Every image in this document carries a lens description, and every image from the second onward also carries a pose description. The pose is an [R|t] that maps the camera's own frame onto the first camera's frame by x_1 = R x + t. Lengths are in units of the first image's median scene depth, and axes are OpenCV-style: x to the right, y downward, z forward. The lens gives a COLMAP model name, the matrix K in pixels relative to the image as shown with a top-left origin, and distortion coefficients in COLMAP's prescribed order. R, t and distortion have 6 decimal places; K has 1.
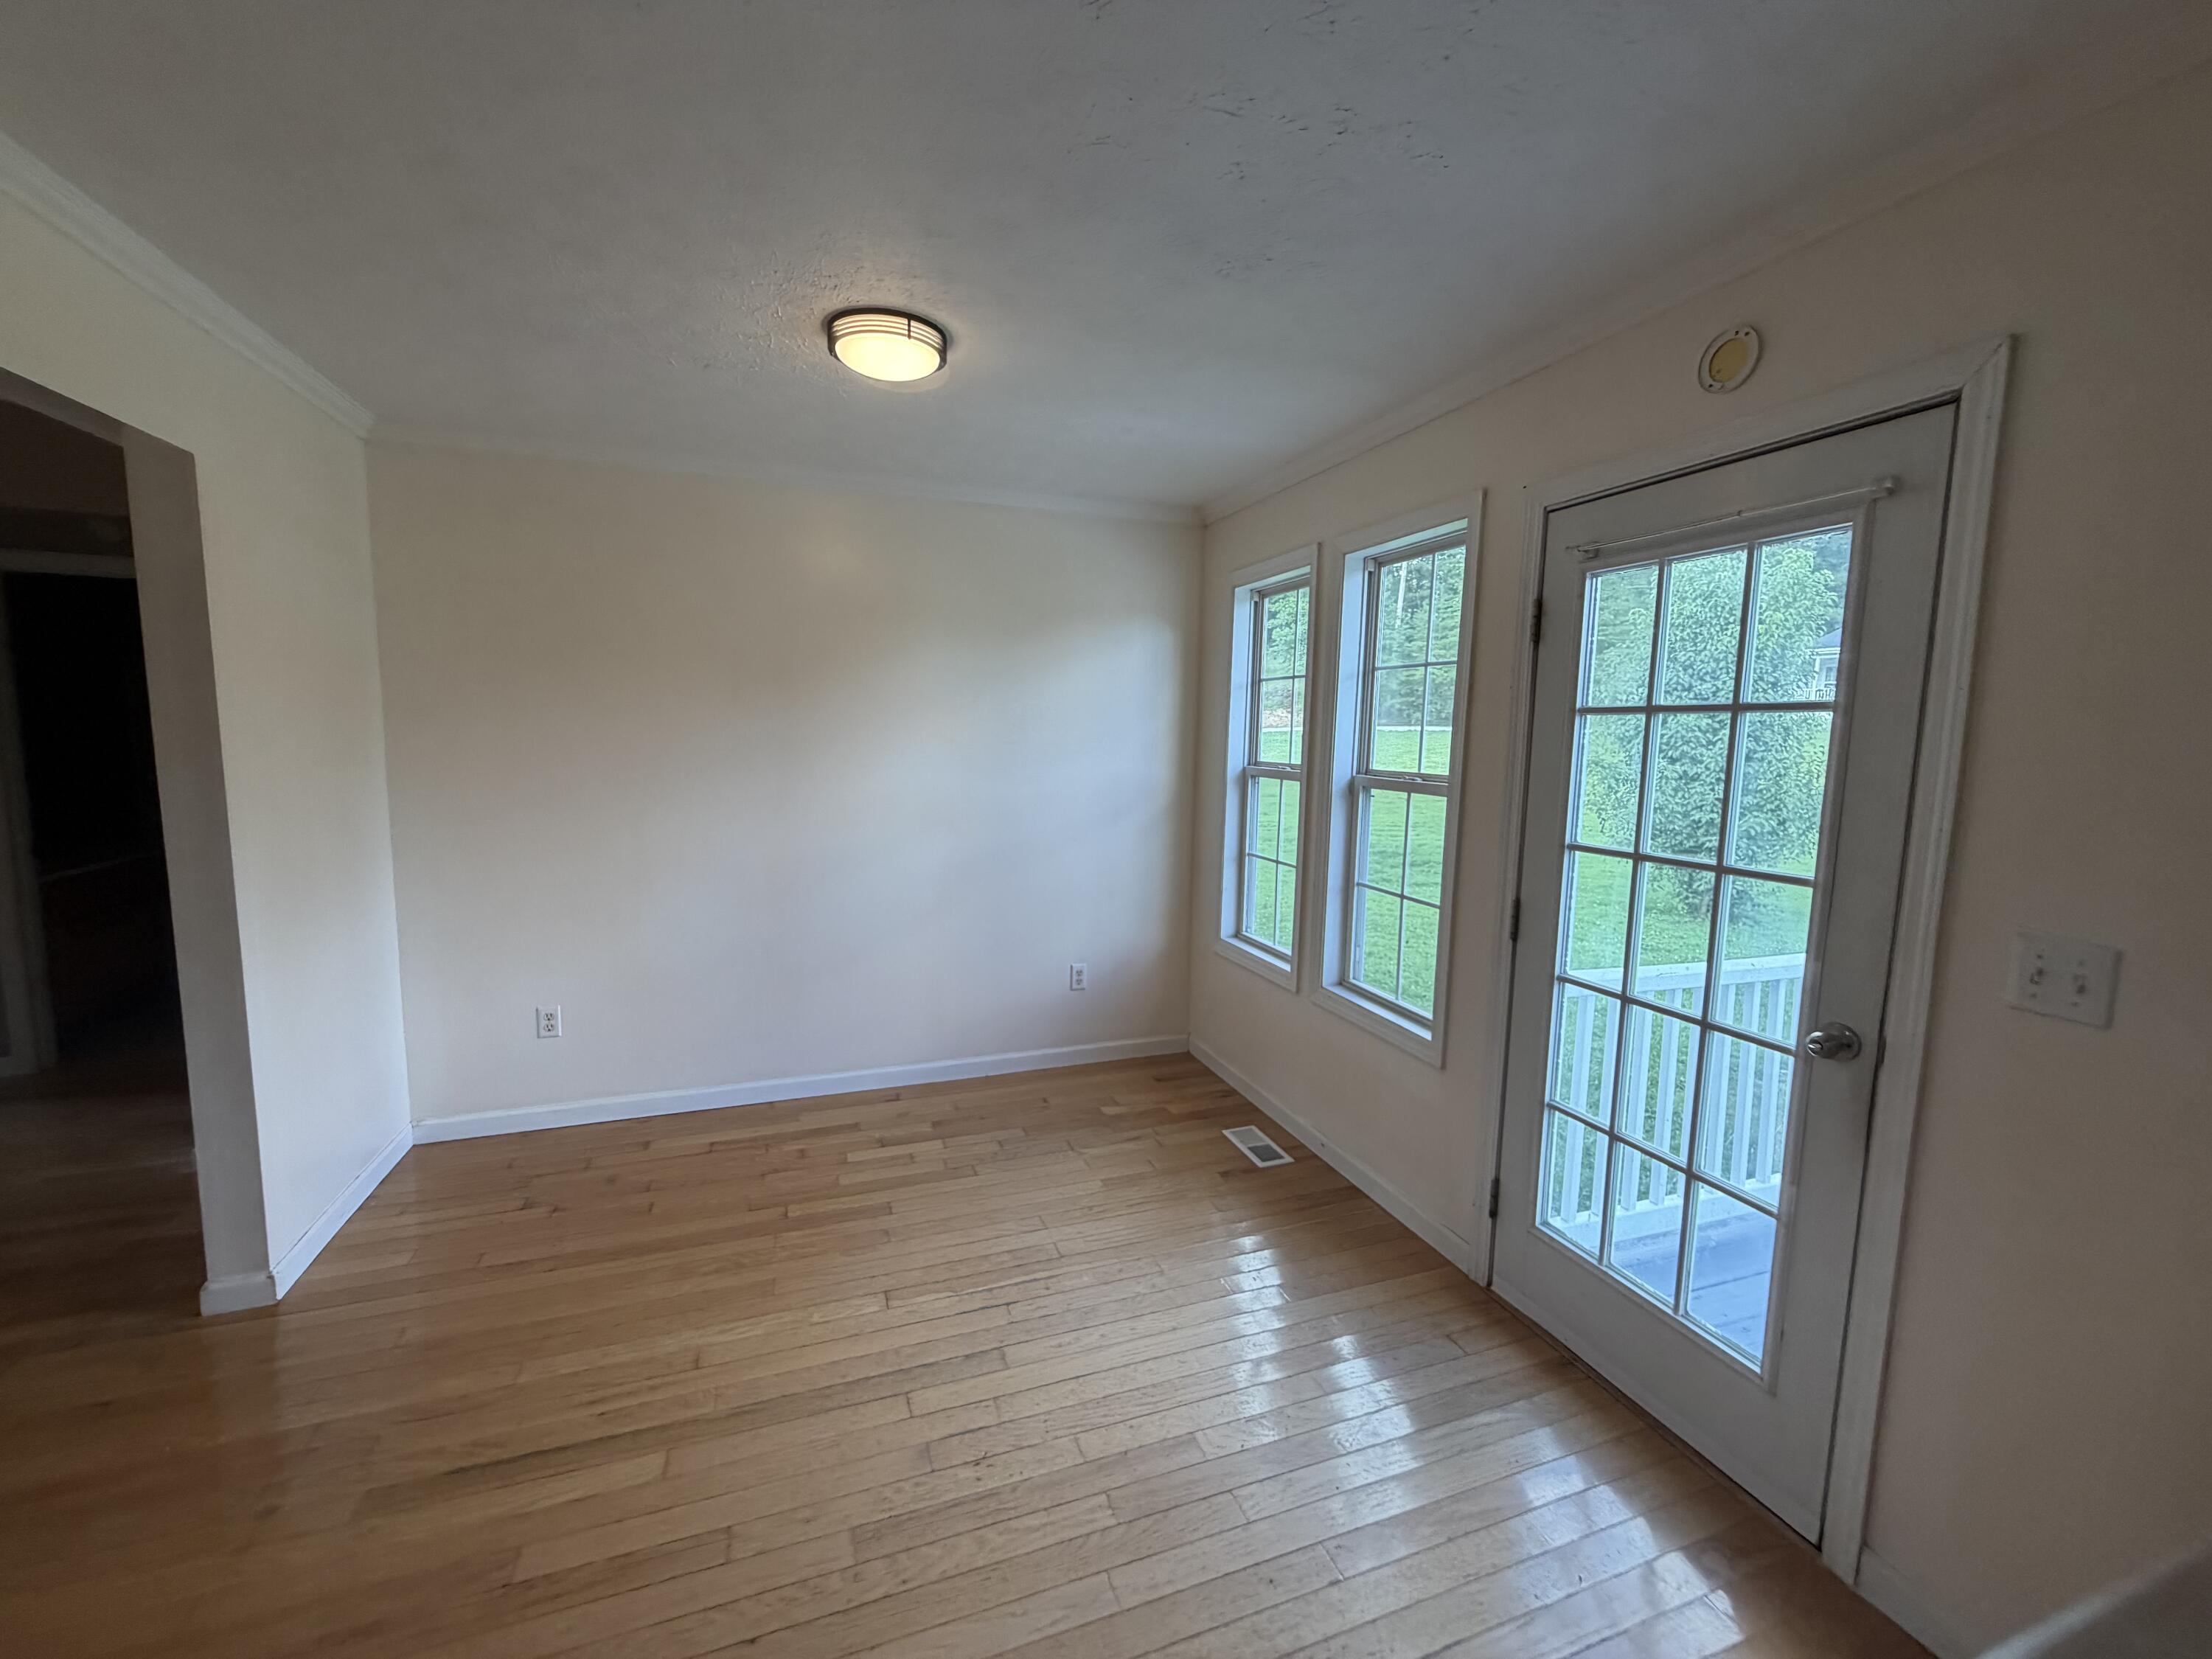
lens RADIAL K [[888.3, 0, 1094.9], [0, 888.3, 828.1], [0, 0, 1]] dist [0.001473, -0.000092]
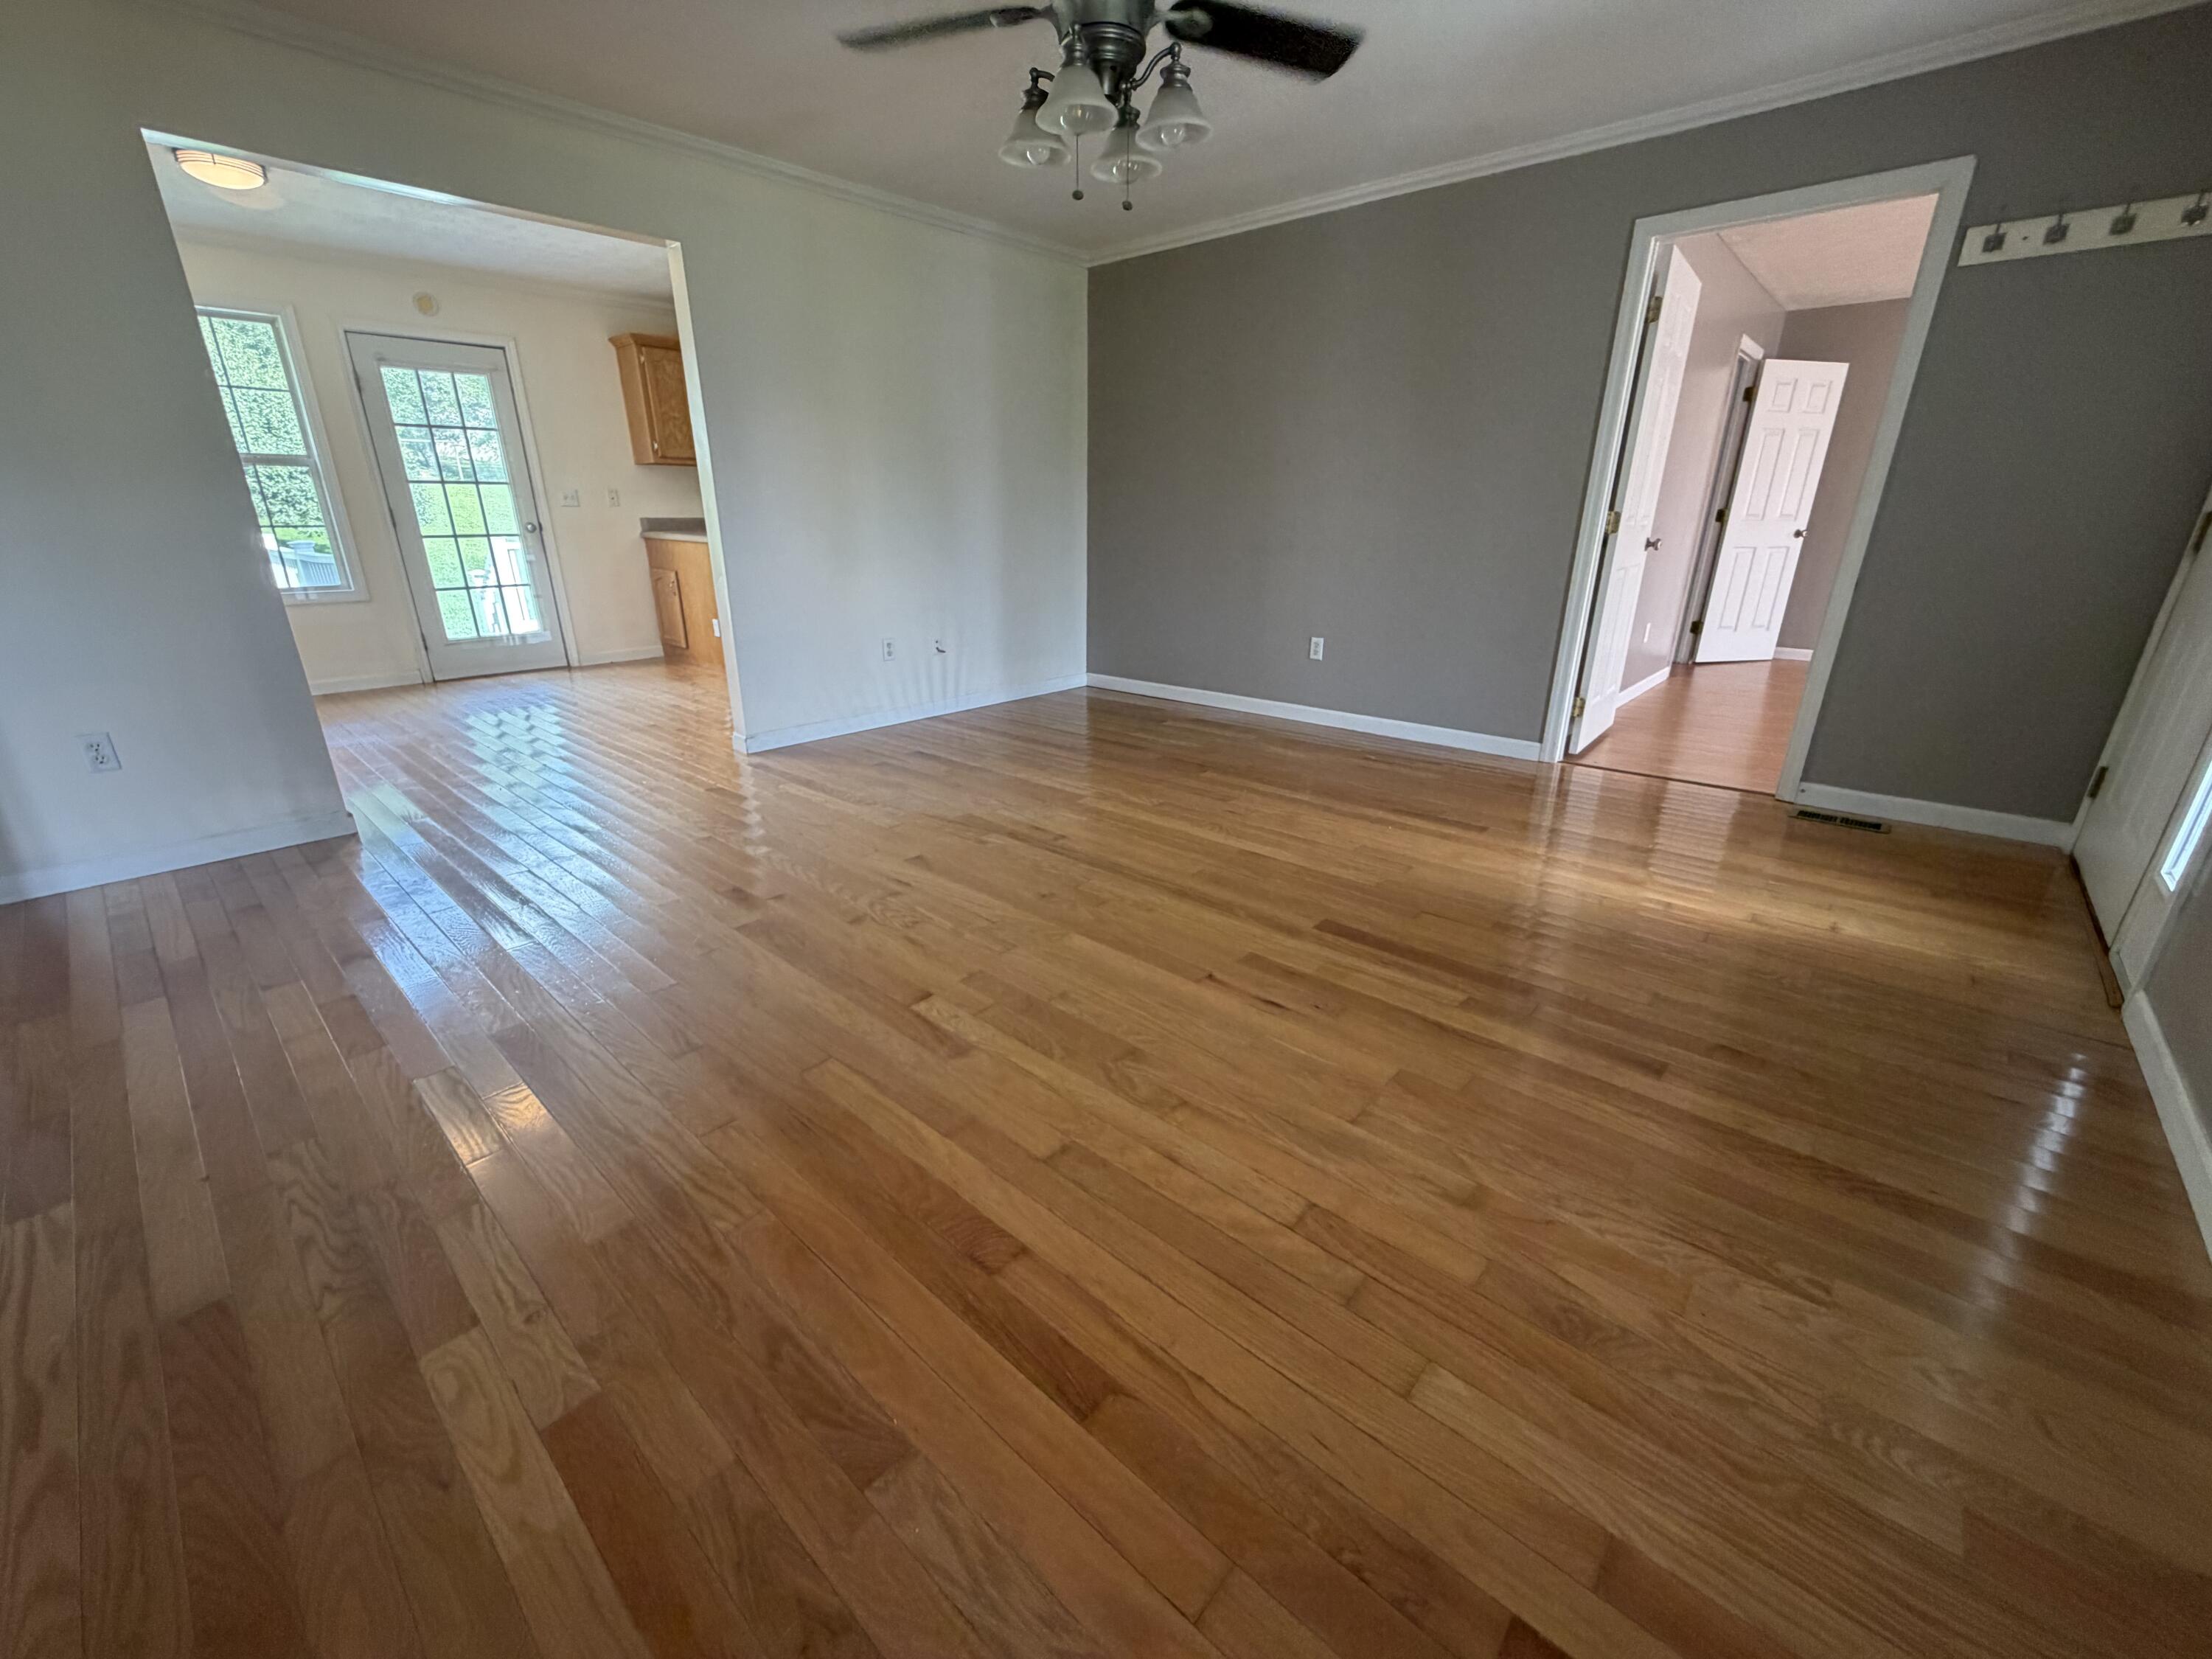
lens RADIAL K [[888.3, 0, 1108.6], [0, 888.3, 831.9], [0, 0, 1]] dist [0.001473, -0.000092]
pose [[-0.479246, -0.318386, 0.817896, -2.983804], [0.084433, 0.910837, 0.404039, 0.079132], [-0.873610, 0.262692, -0.409633, 0.573595]]
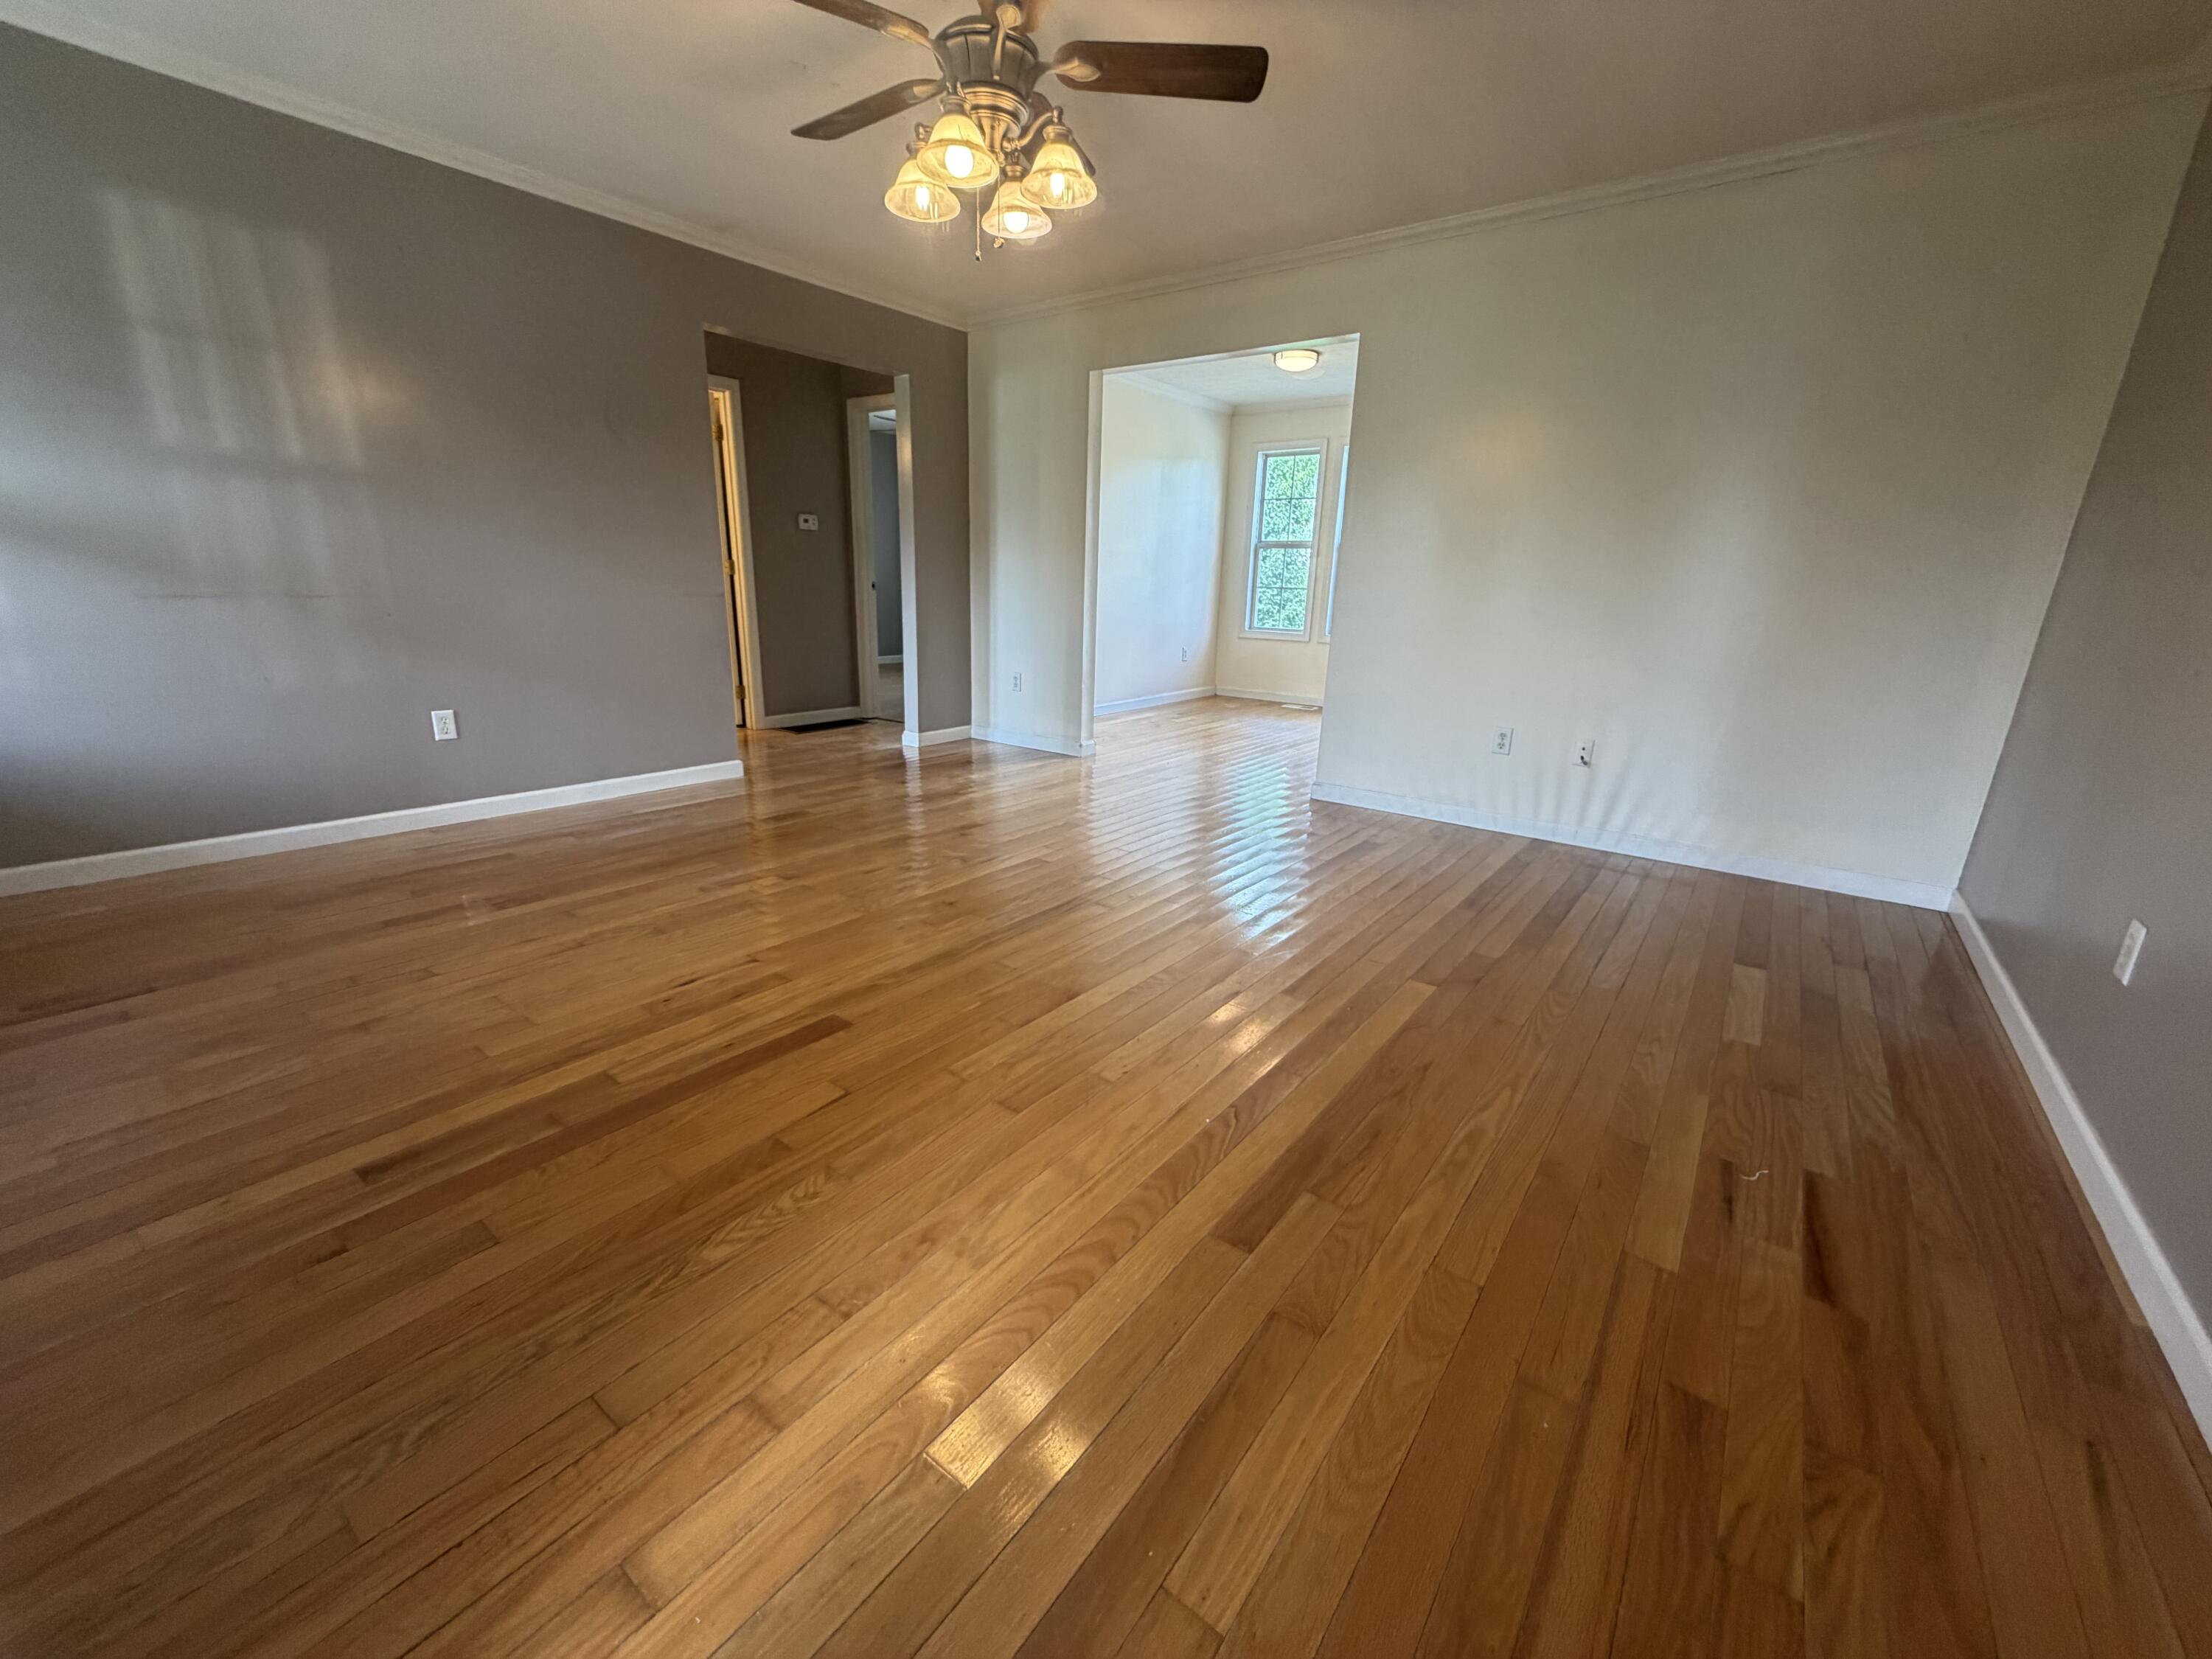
lens RADIAL K [[888.3, 0, 1091.3], [0, 888.3, 823.9], [0, 0, 1]] dist [0.001473, -0.000092]
pose [[0.841719, -0.137141, 0.522208, -2.437029], [0.045094, 0.981680, 0.185123, 0.309932], [-0.538030, -0.132273, 0.832483, -1.103971]]
